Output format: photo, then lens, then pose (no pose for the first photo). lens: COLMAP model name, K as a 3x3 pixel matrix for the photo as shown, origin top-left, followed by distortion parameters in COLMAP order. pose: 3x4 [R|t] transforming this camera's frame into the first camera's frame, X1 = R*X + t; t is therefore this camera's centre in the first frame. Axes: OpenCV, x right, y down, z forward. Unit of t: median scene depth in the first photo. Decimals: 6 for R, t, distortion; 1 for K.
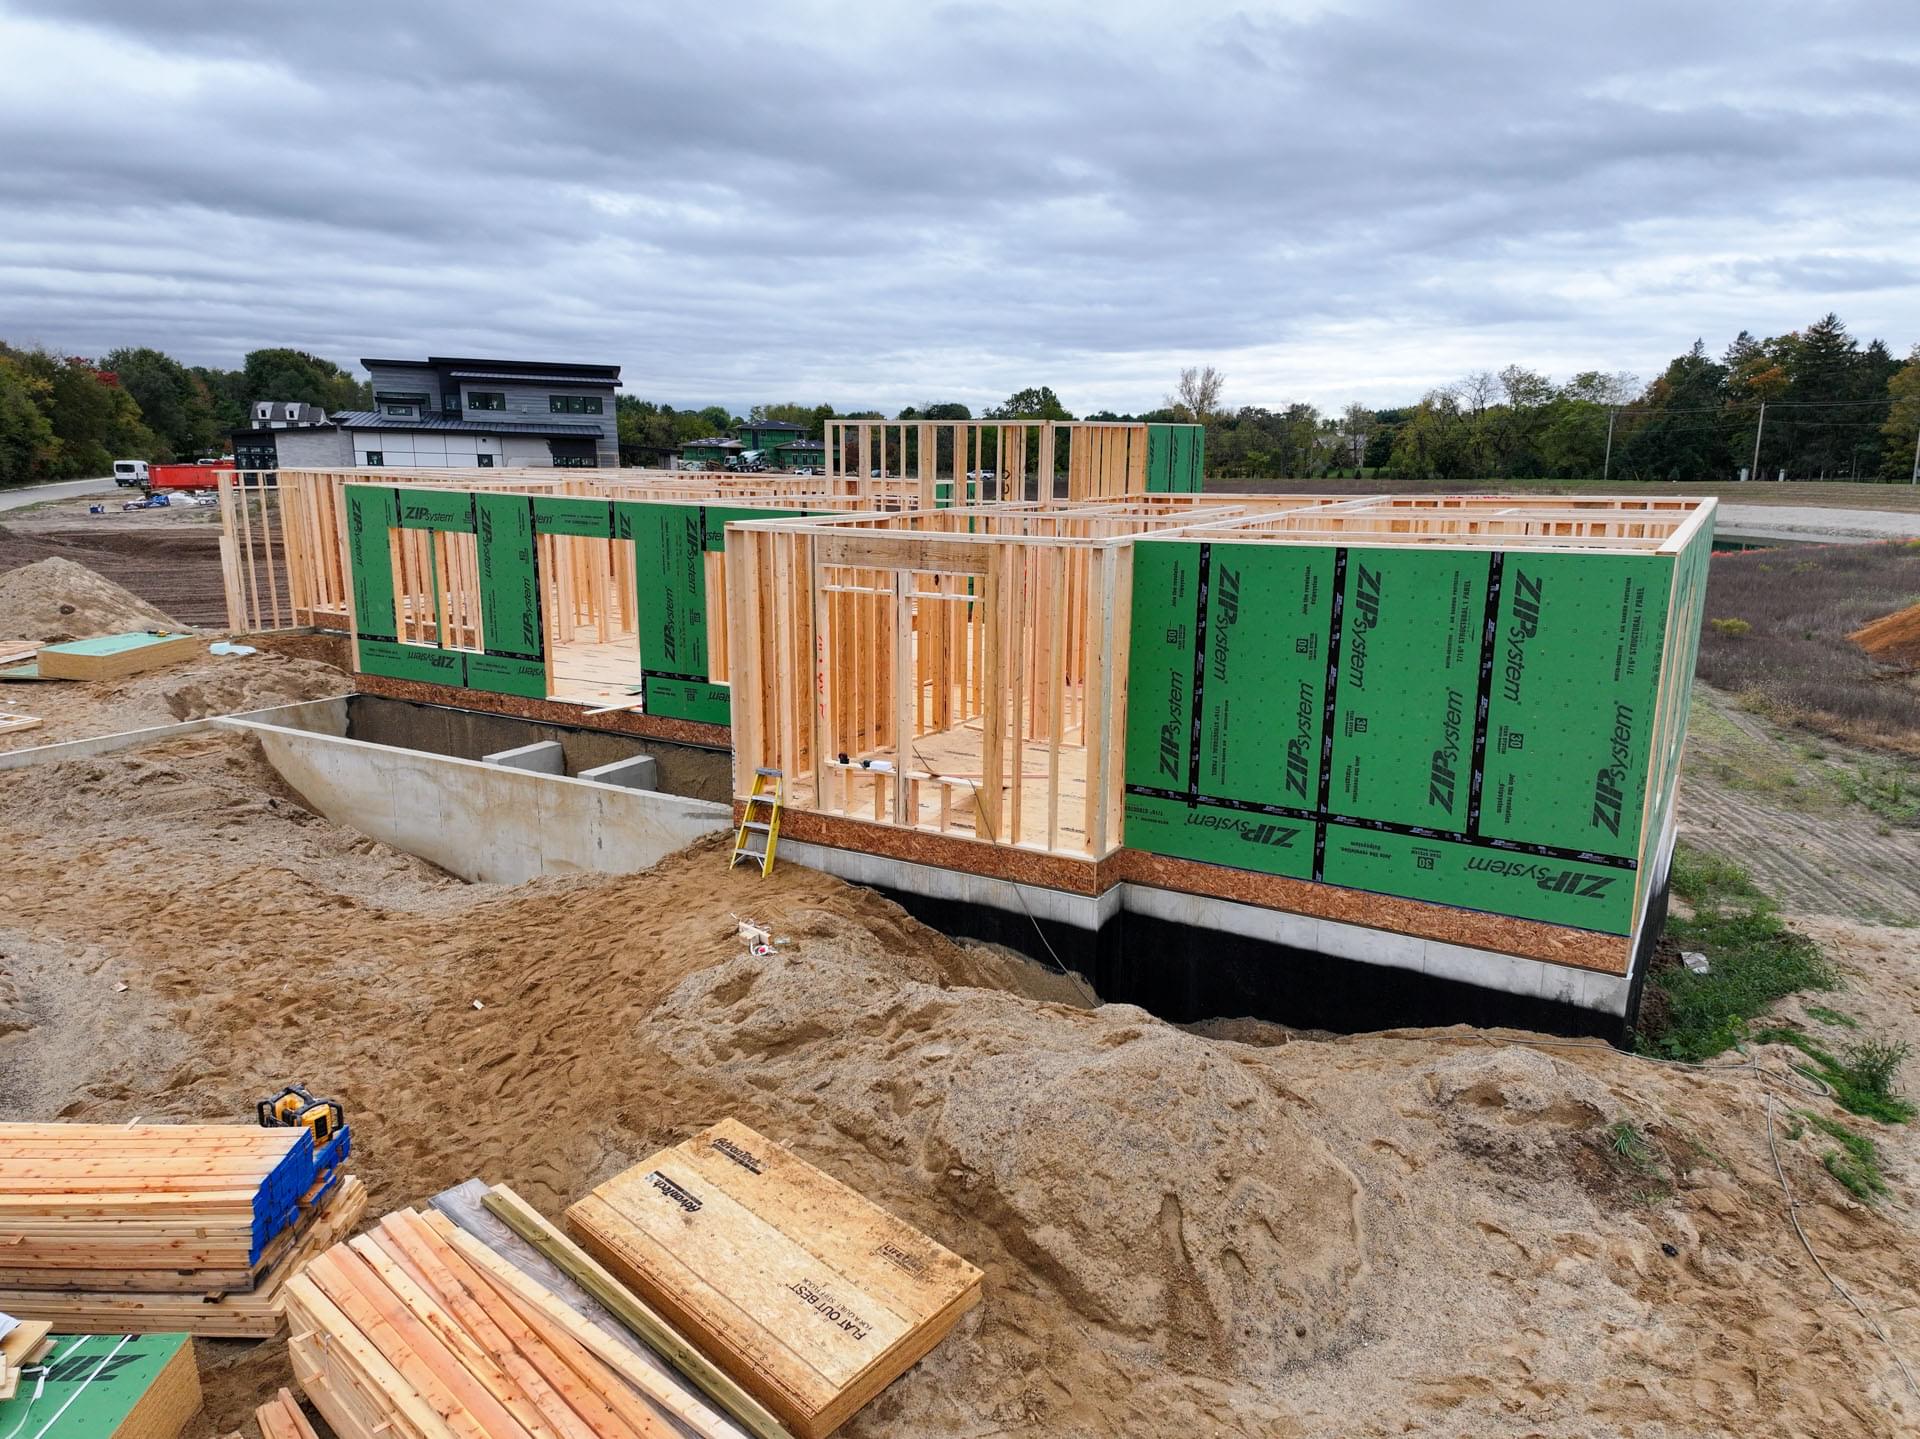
lens RADIAL K [[1289.2, 0, 959.7], [0, 1289.2, 735.1], [0, 0, 1]] dist [0.221815, -0.208771]
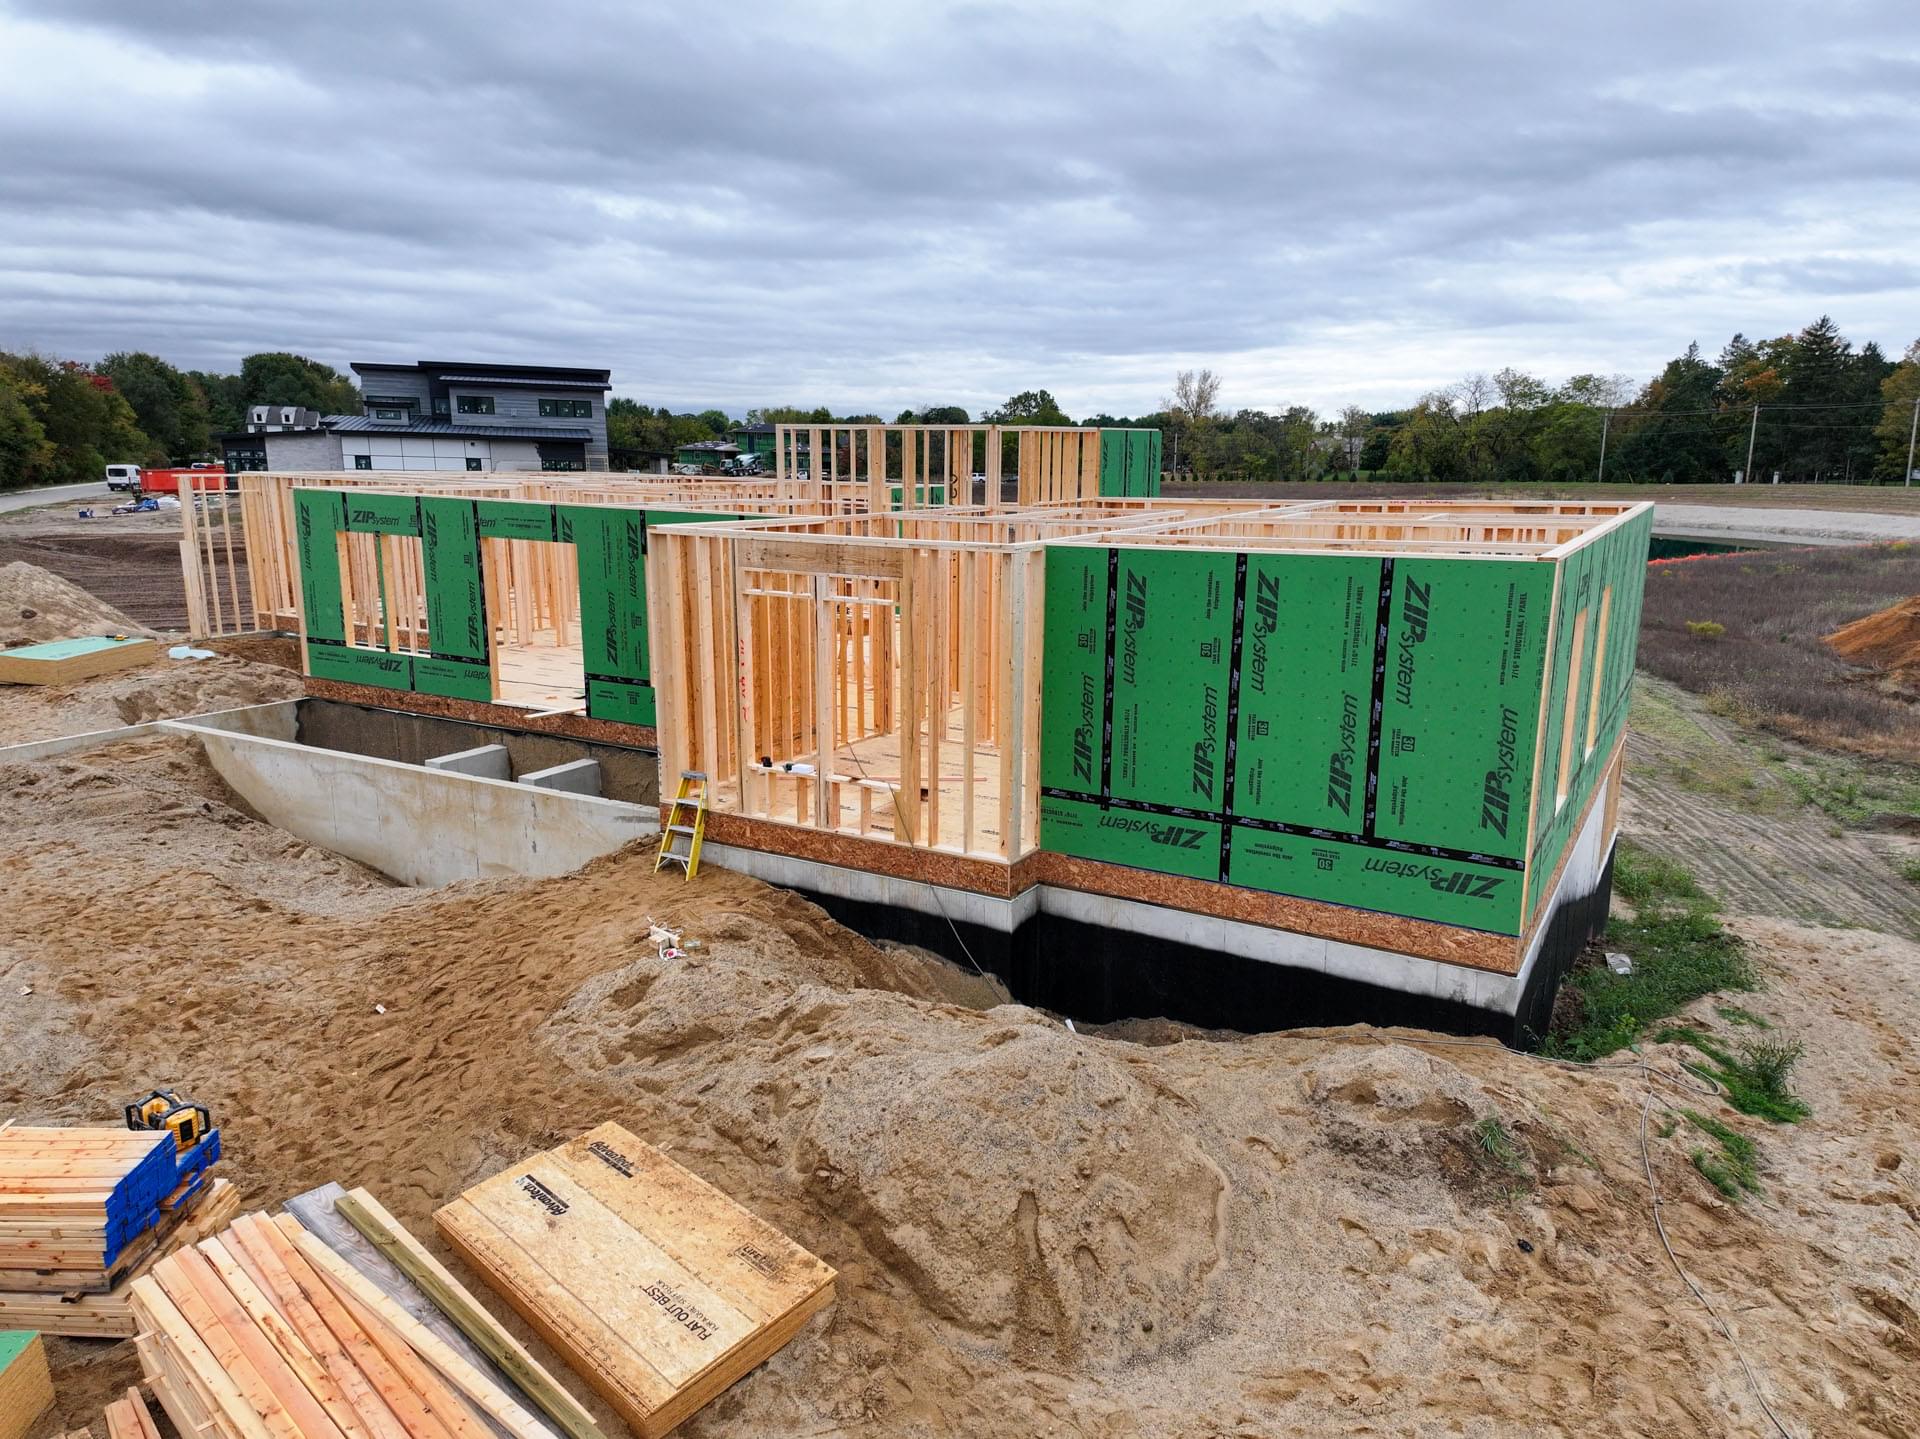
lens RADIAL K [[1289.2, 0, 959.7], [0, 1289.2, 735.1], [0, 0, 1]] dist [0.221815, -0.208771]
pose [[1.000000, -0.000929, -0.000317, 0.060719], [0.000928, 0.999997, -0.002262, -0.000217], [0.000319, 0.002262, 0.999997, -0.005296]]
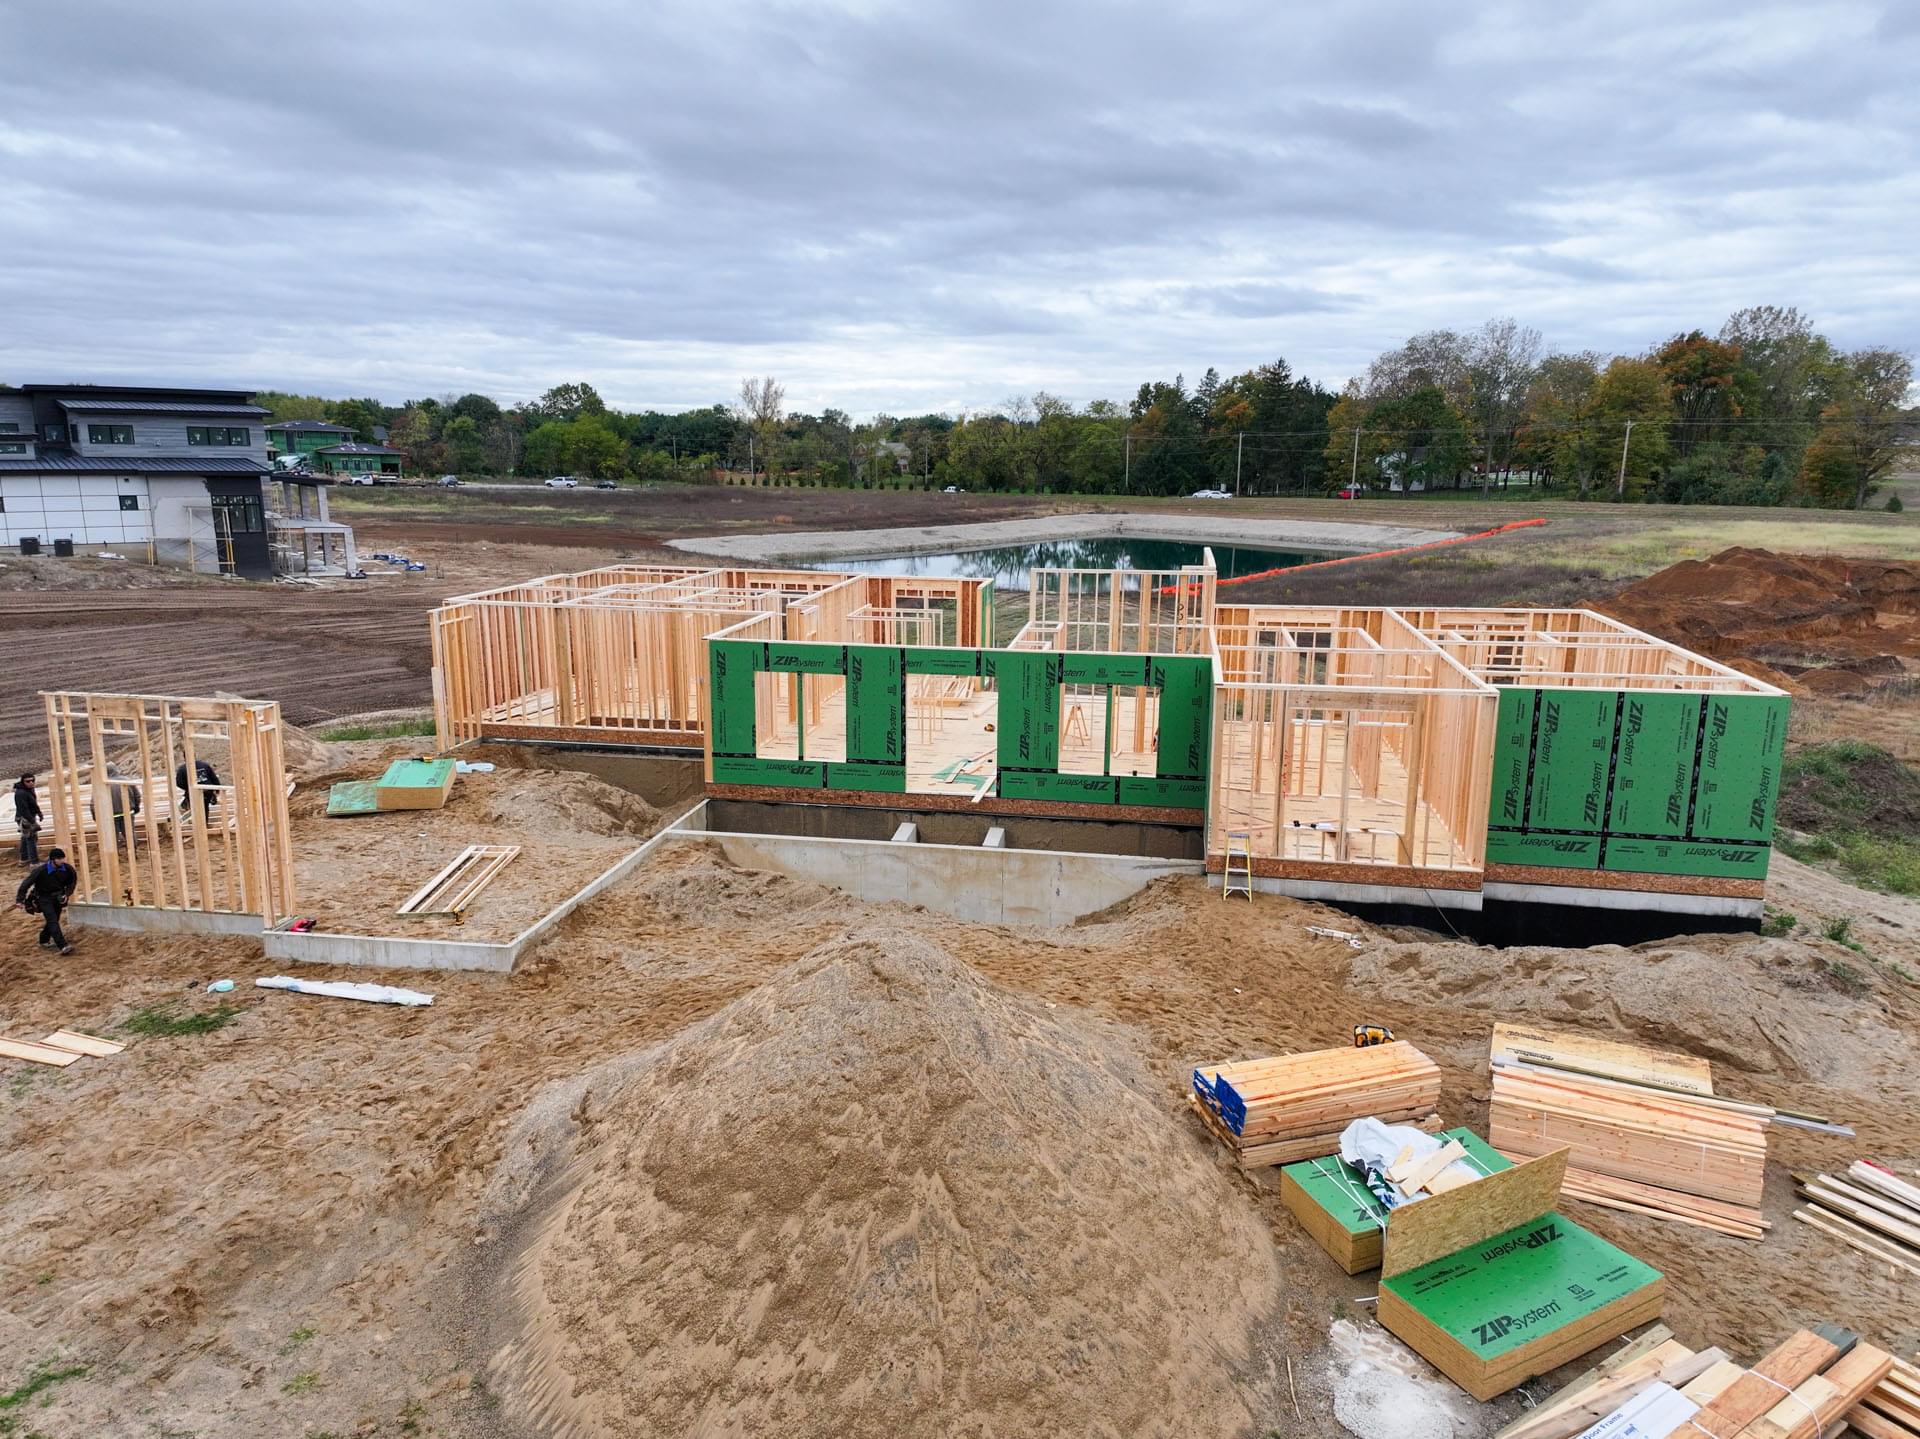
lens RADIAL K [[1281.8, 0, 962.0], [0, 1281.8, 748.6], [0, 0, 1]] dist [0.223448, -0.202645]
pose [[0.936131, -0.080912, 0.342215, -1.042065], [0.075640, 0.996721, 0.028748, -0.155875], [-0.343419, -0.001026, 0.939182, -0.392812]]
